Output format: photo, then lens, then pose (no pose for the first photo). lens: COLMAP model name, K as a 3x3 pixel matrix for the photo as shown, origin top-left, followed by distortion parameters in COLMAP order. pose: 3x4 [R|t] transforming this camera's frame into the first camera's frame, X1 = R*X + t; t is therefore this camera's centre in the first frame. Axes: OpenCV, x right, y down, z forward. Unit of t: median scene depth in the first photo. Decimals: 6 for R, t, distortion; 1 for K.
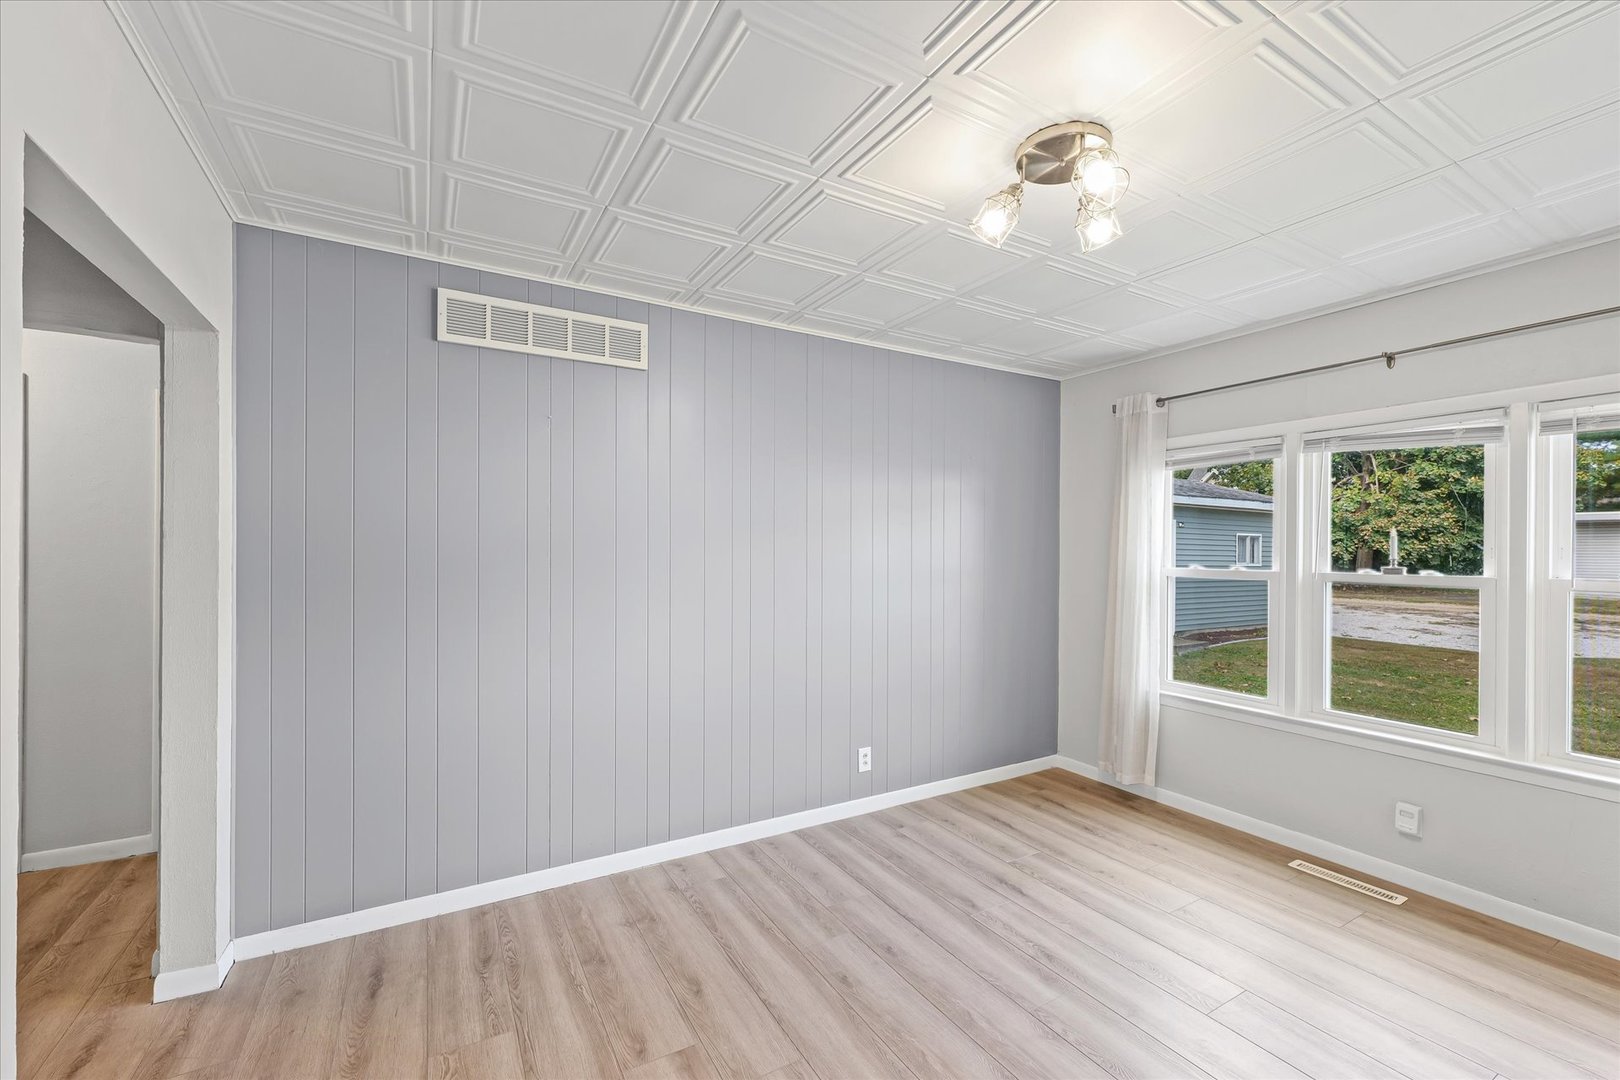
lens RADIAL K [[672.6, 0, 807.3], [0, 672.6, 549.5], [0, 0, 1]] dist [-0.001240, -0.000214]
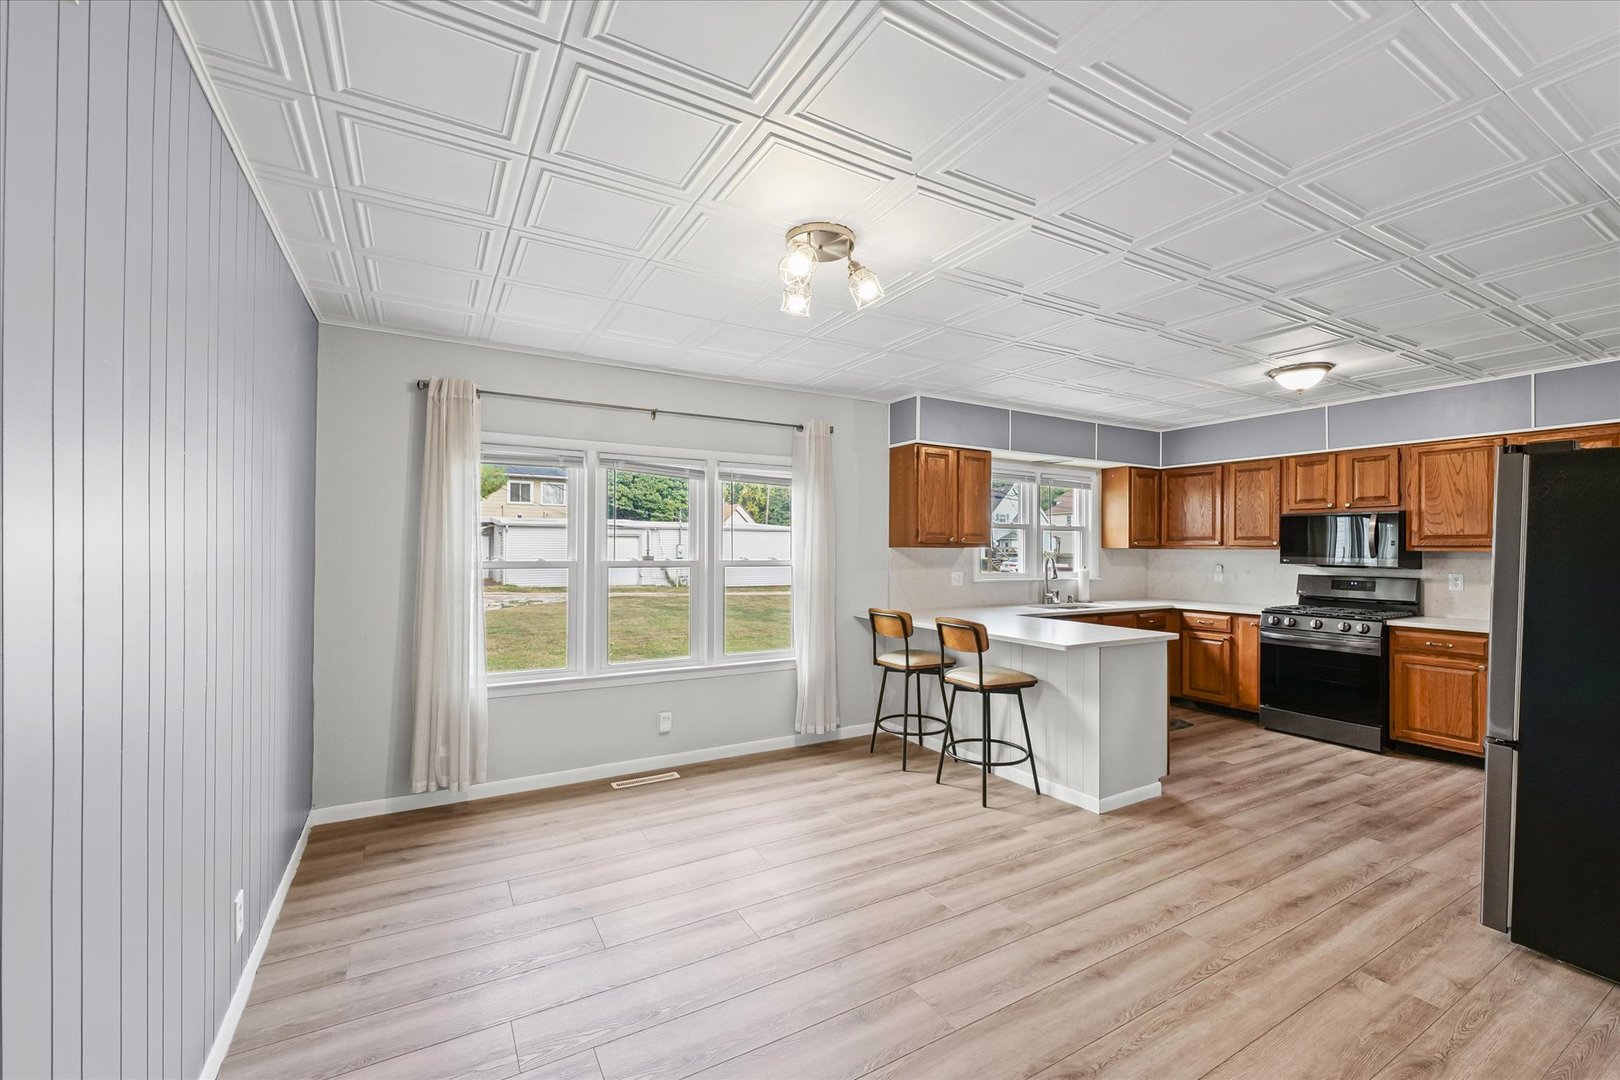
lens RADIAL K [[669.2, 0, 810.0], [0, 669.2, 540.0], [0, 0, 1]] dist [-0.000002, -0.000198]
pose [[0.001637, 0.007319, 0.999972, -0.531243], [-0.003291, 0.999968, -0.007313, 0.002317], [-0.999993, -0.003279, 0.001661, 0.587326]]
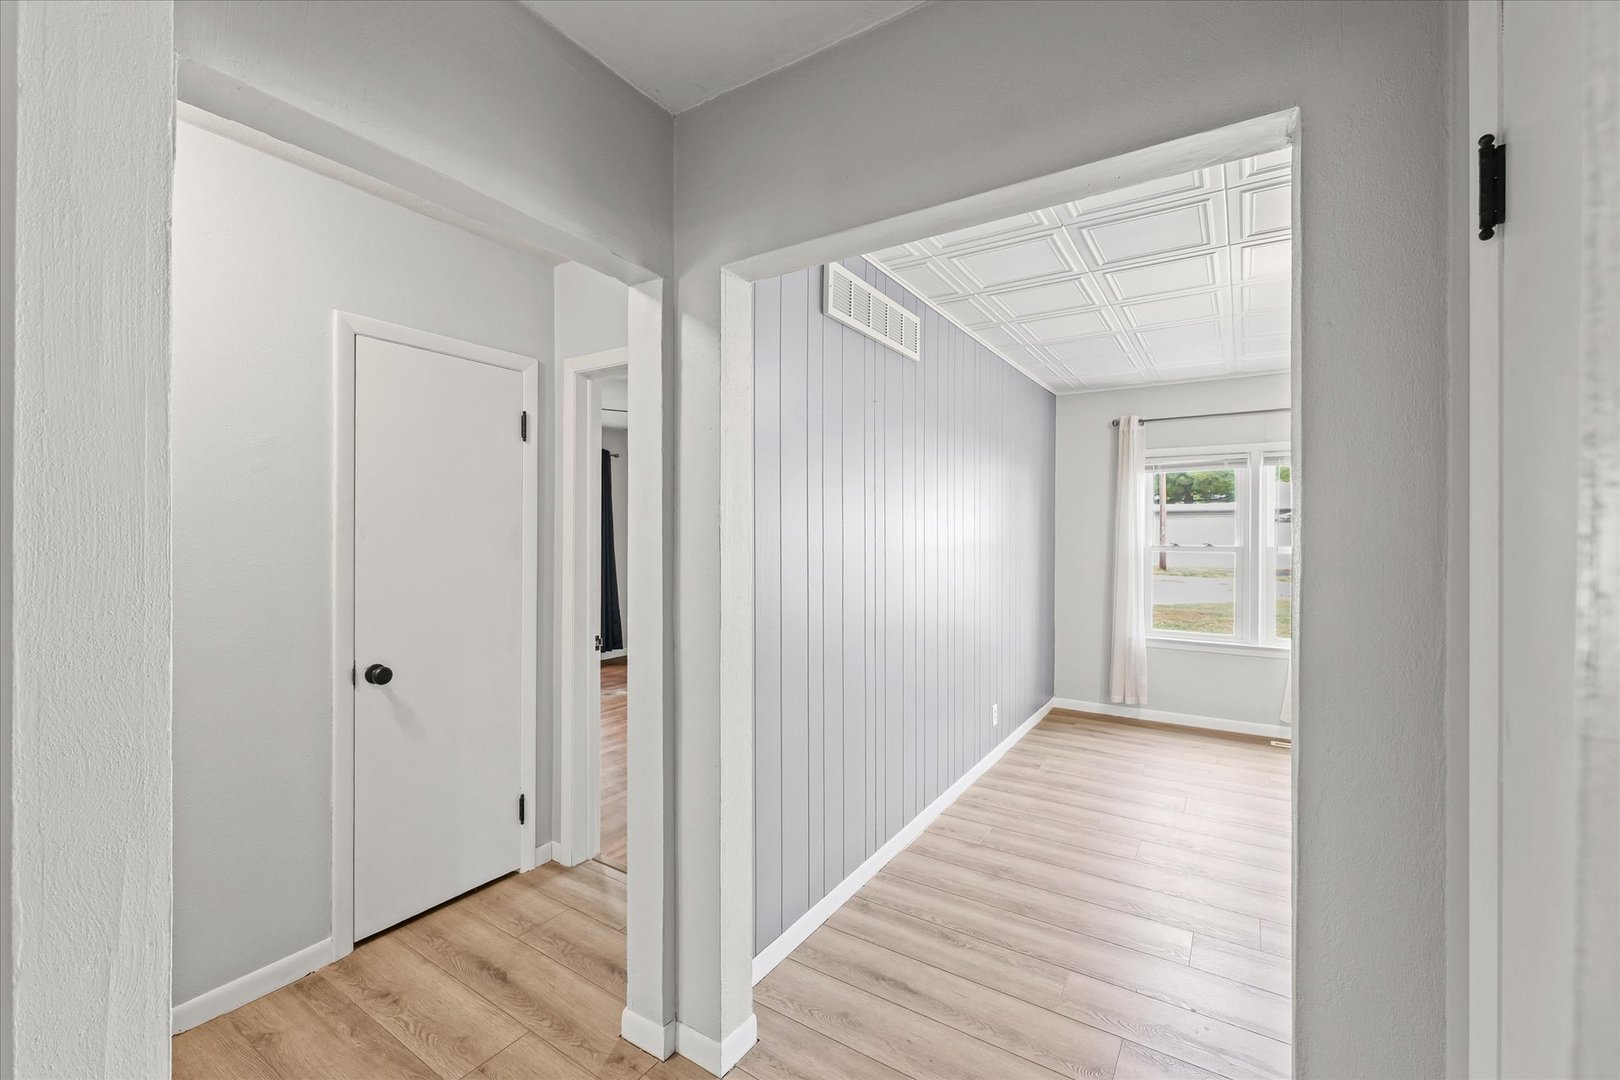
lens RADIAL K [[669.2, 0, 810.0], [0, 669.2, 540.0], [0, 0, 1]] dist [-0.000002, -0.000198]
pose [[0.893579, -0.009967, 0.448796, -0.796207], [0.005062, 0.999914, 0.012127, -0.004151], [-0.448878, -0.008565, 0.893552, 0.133313]]
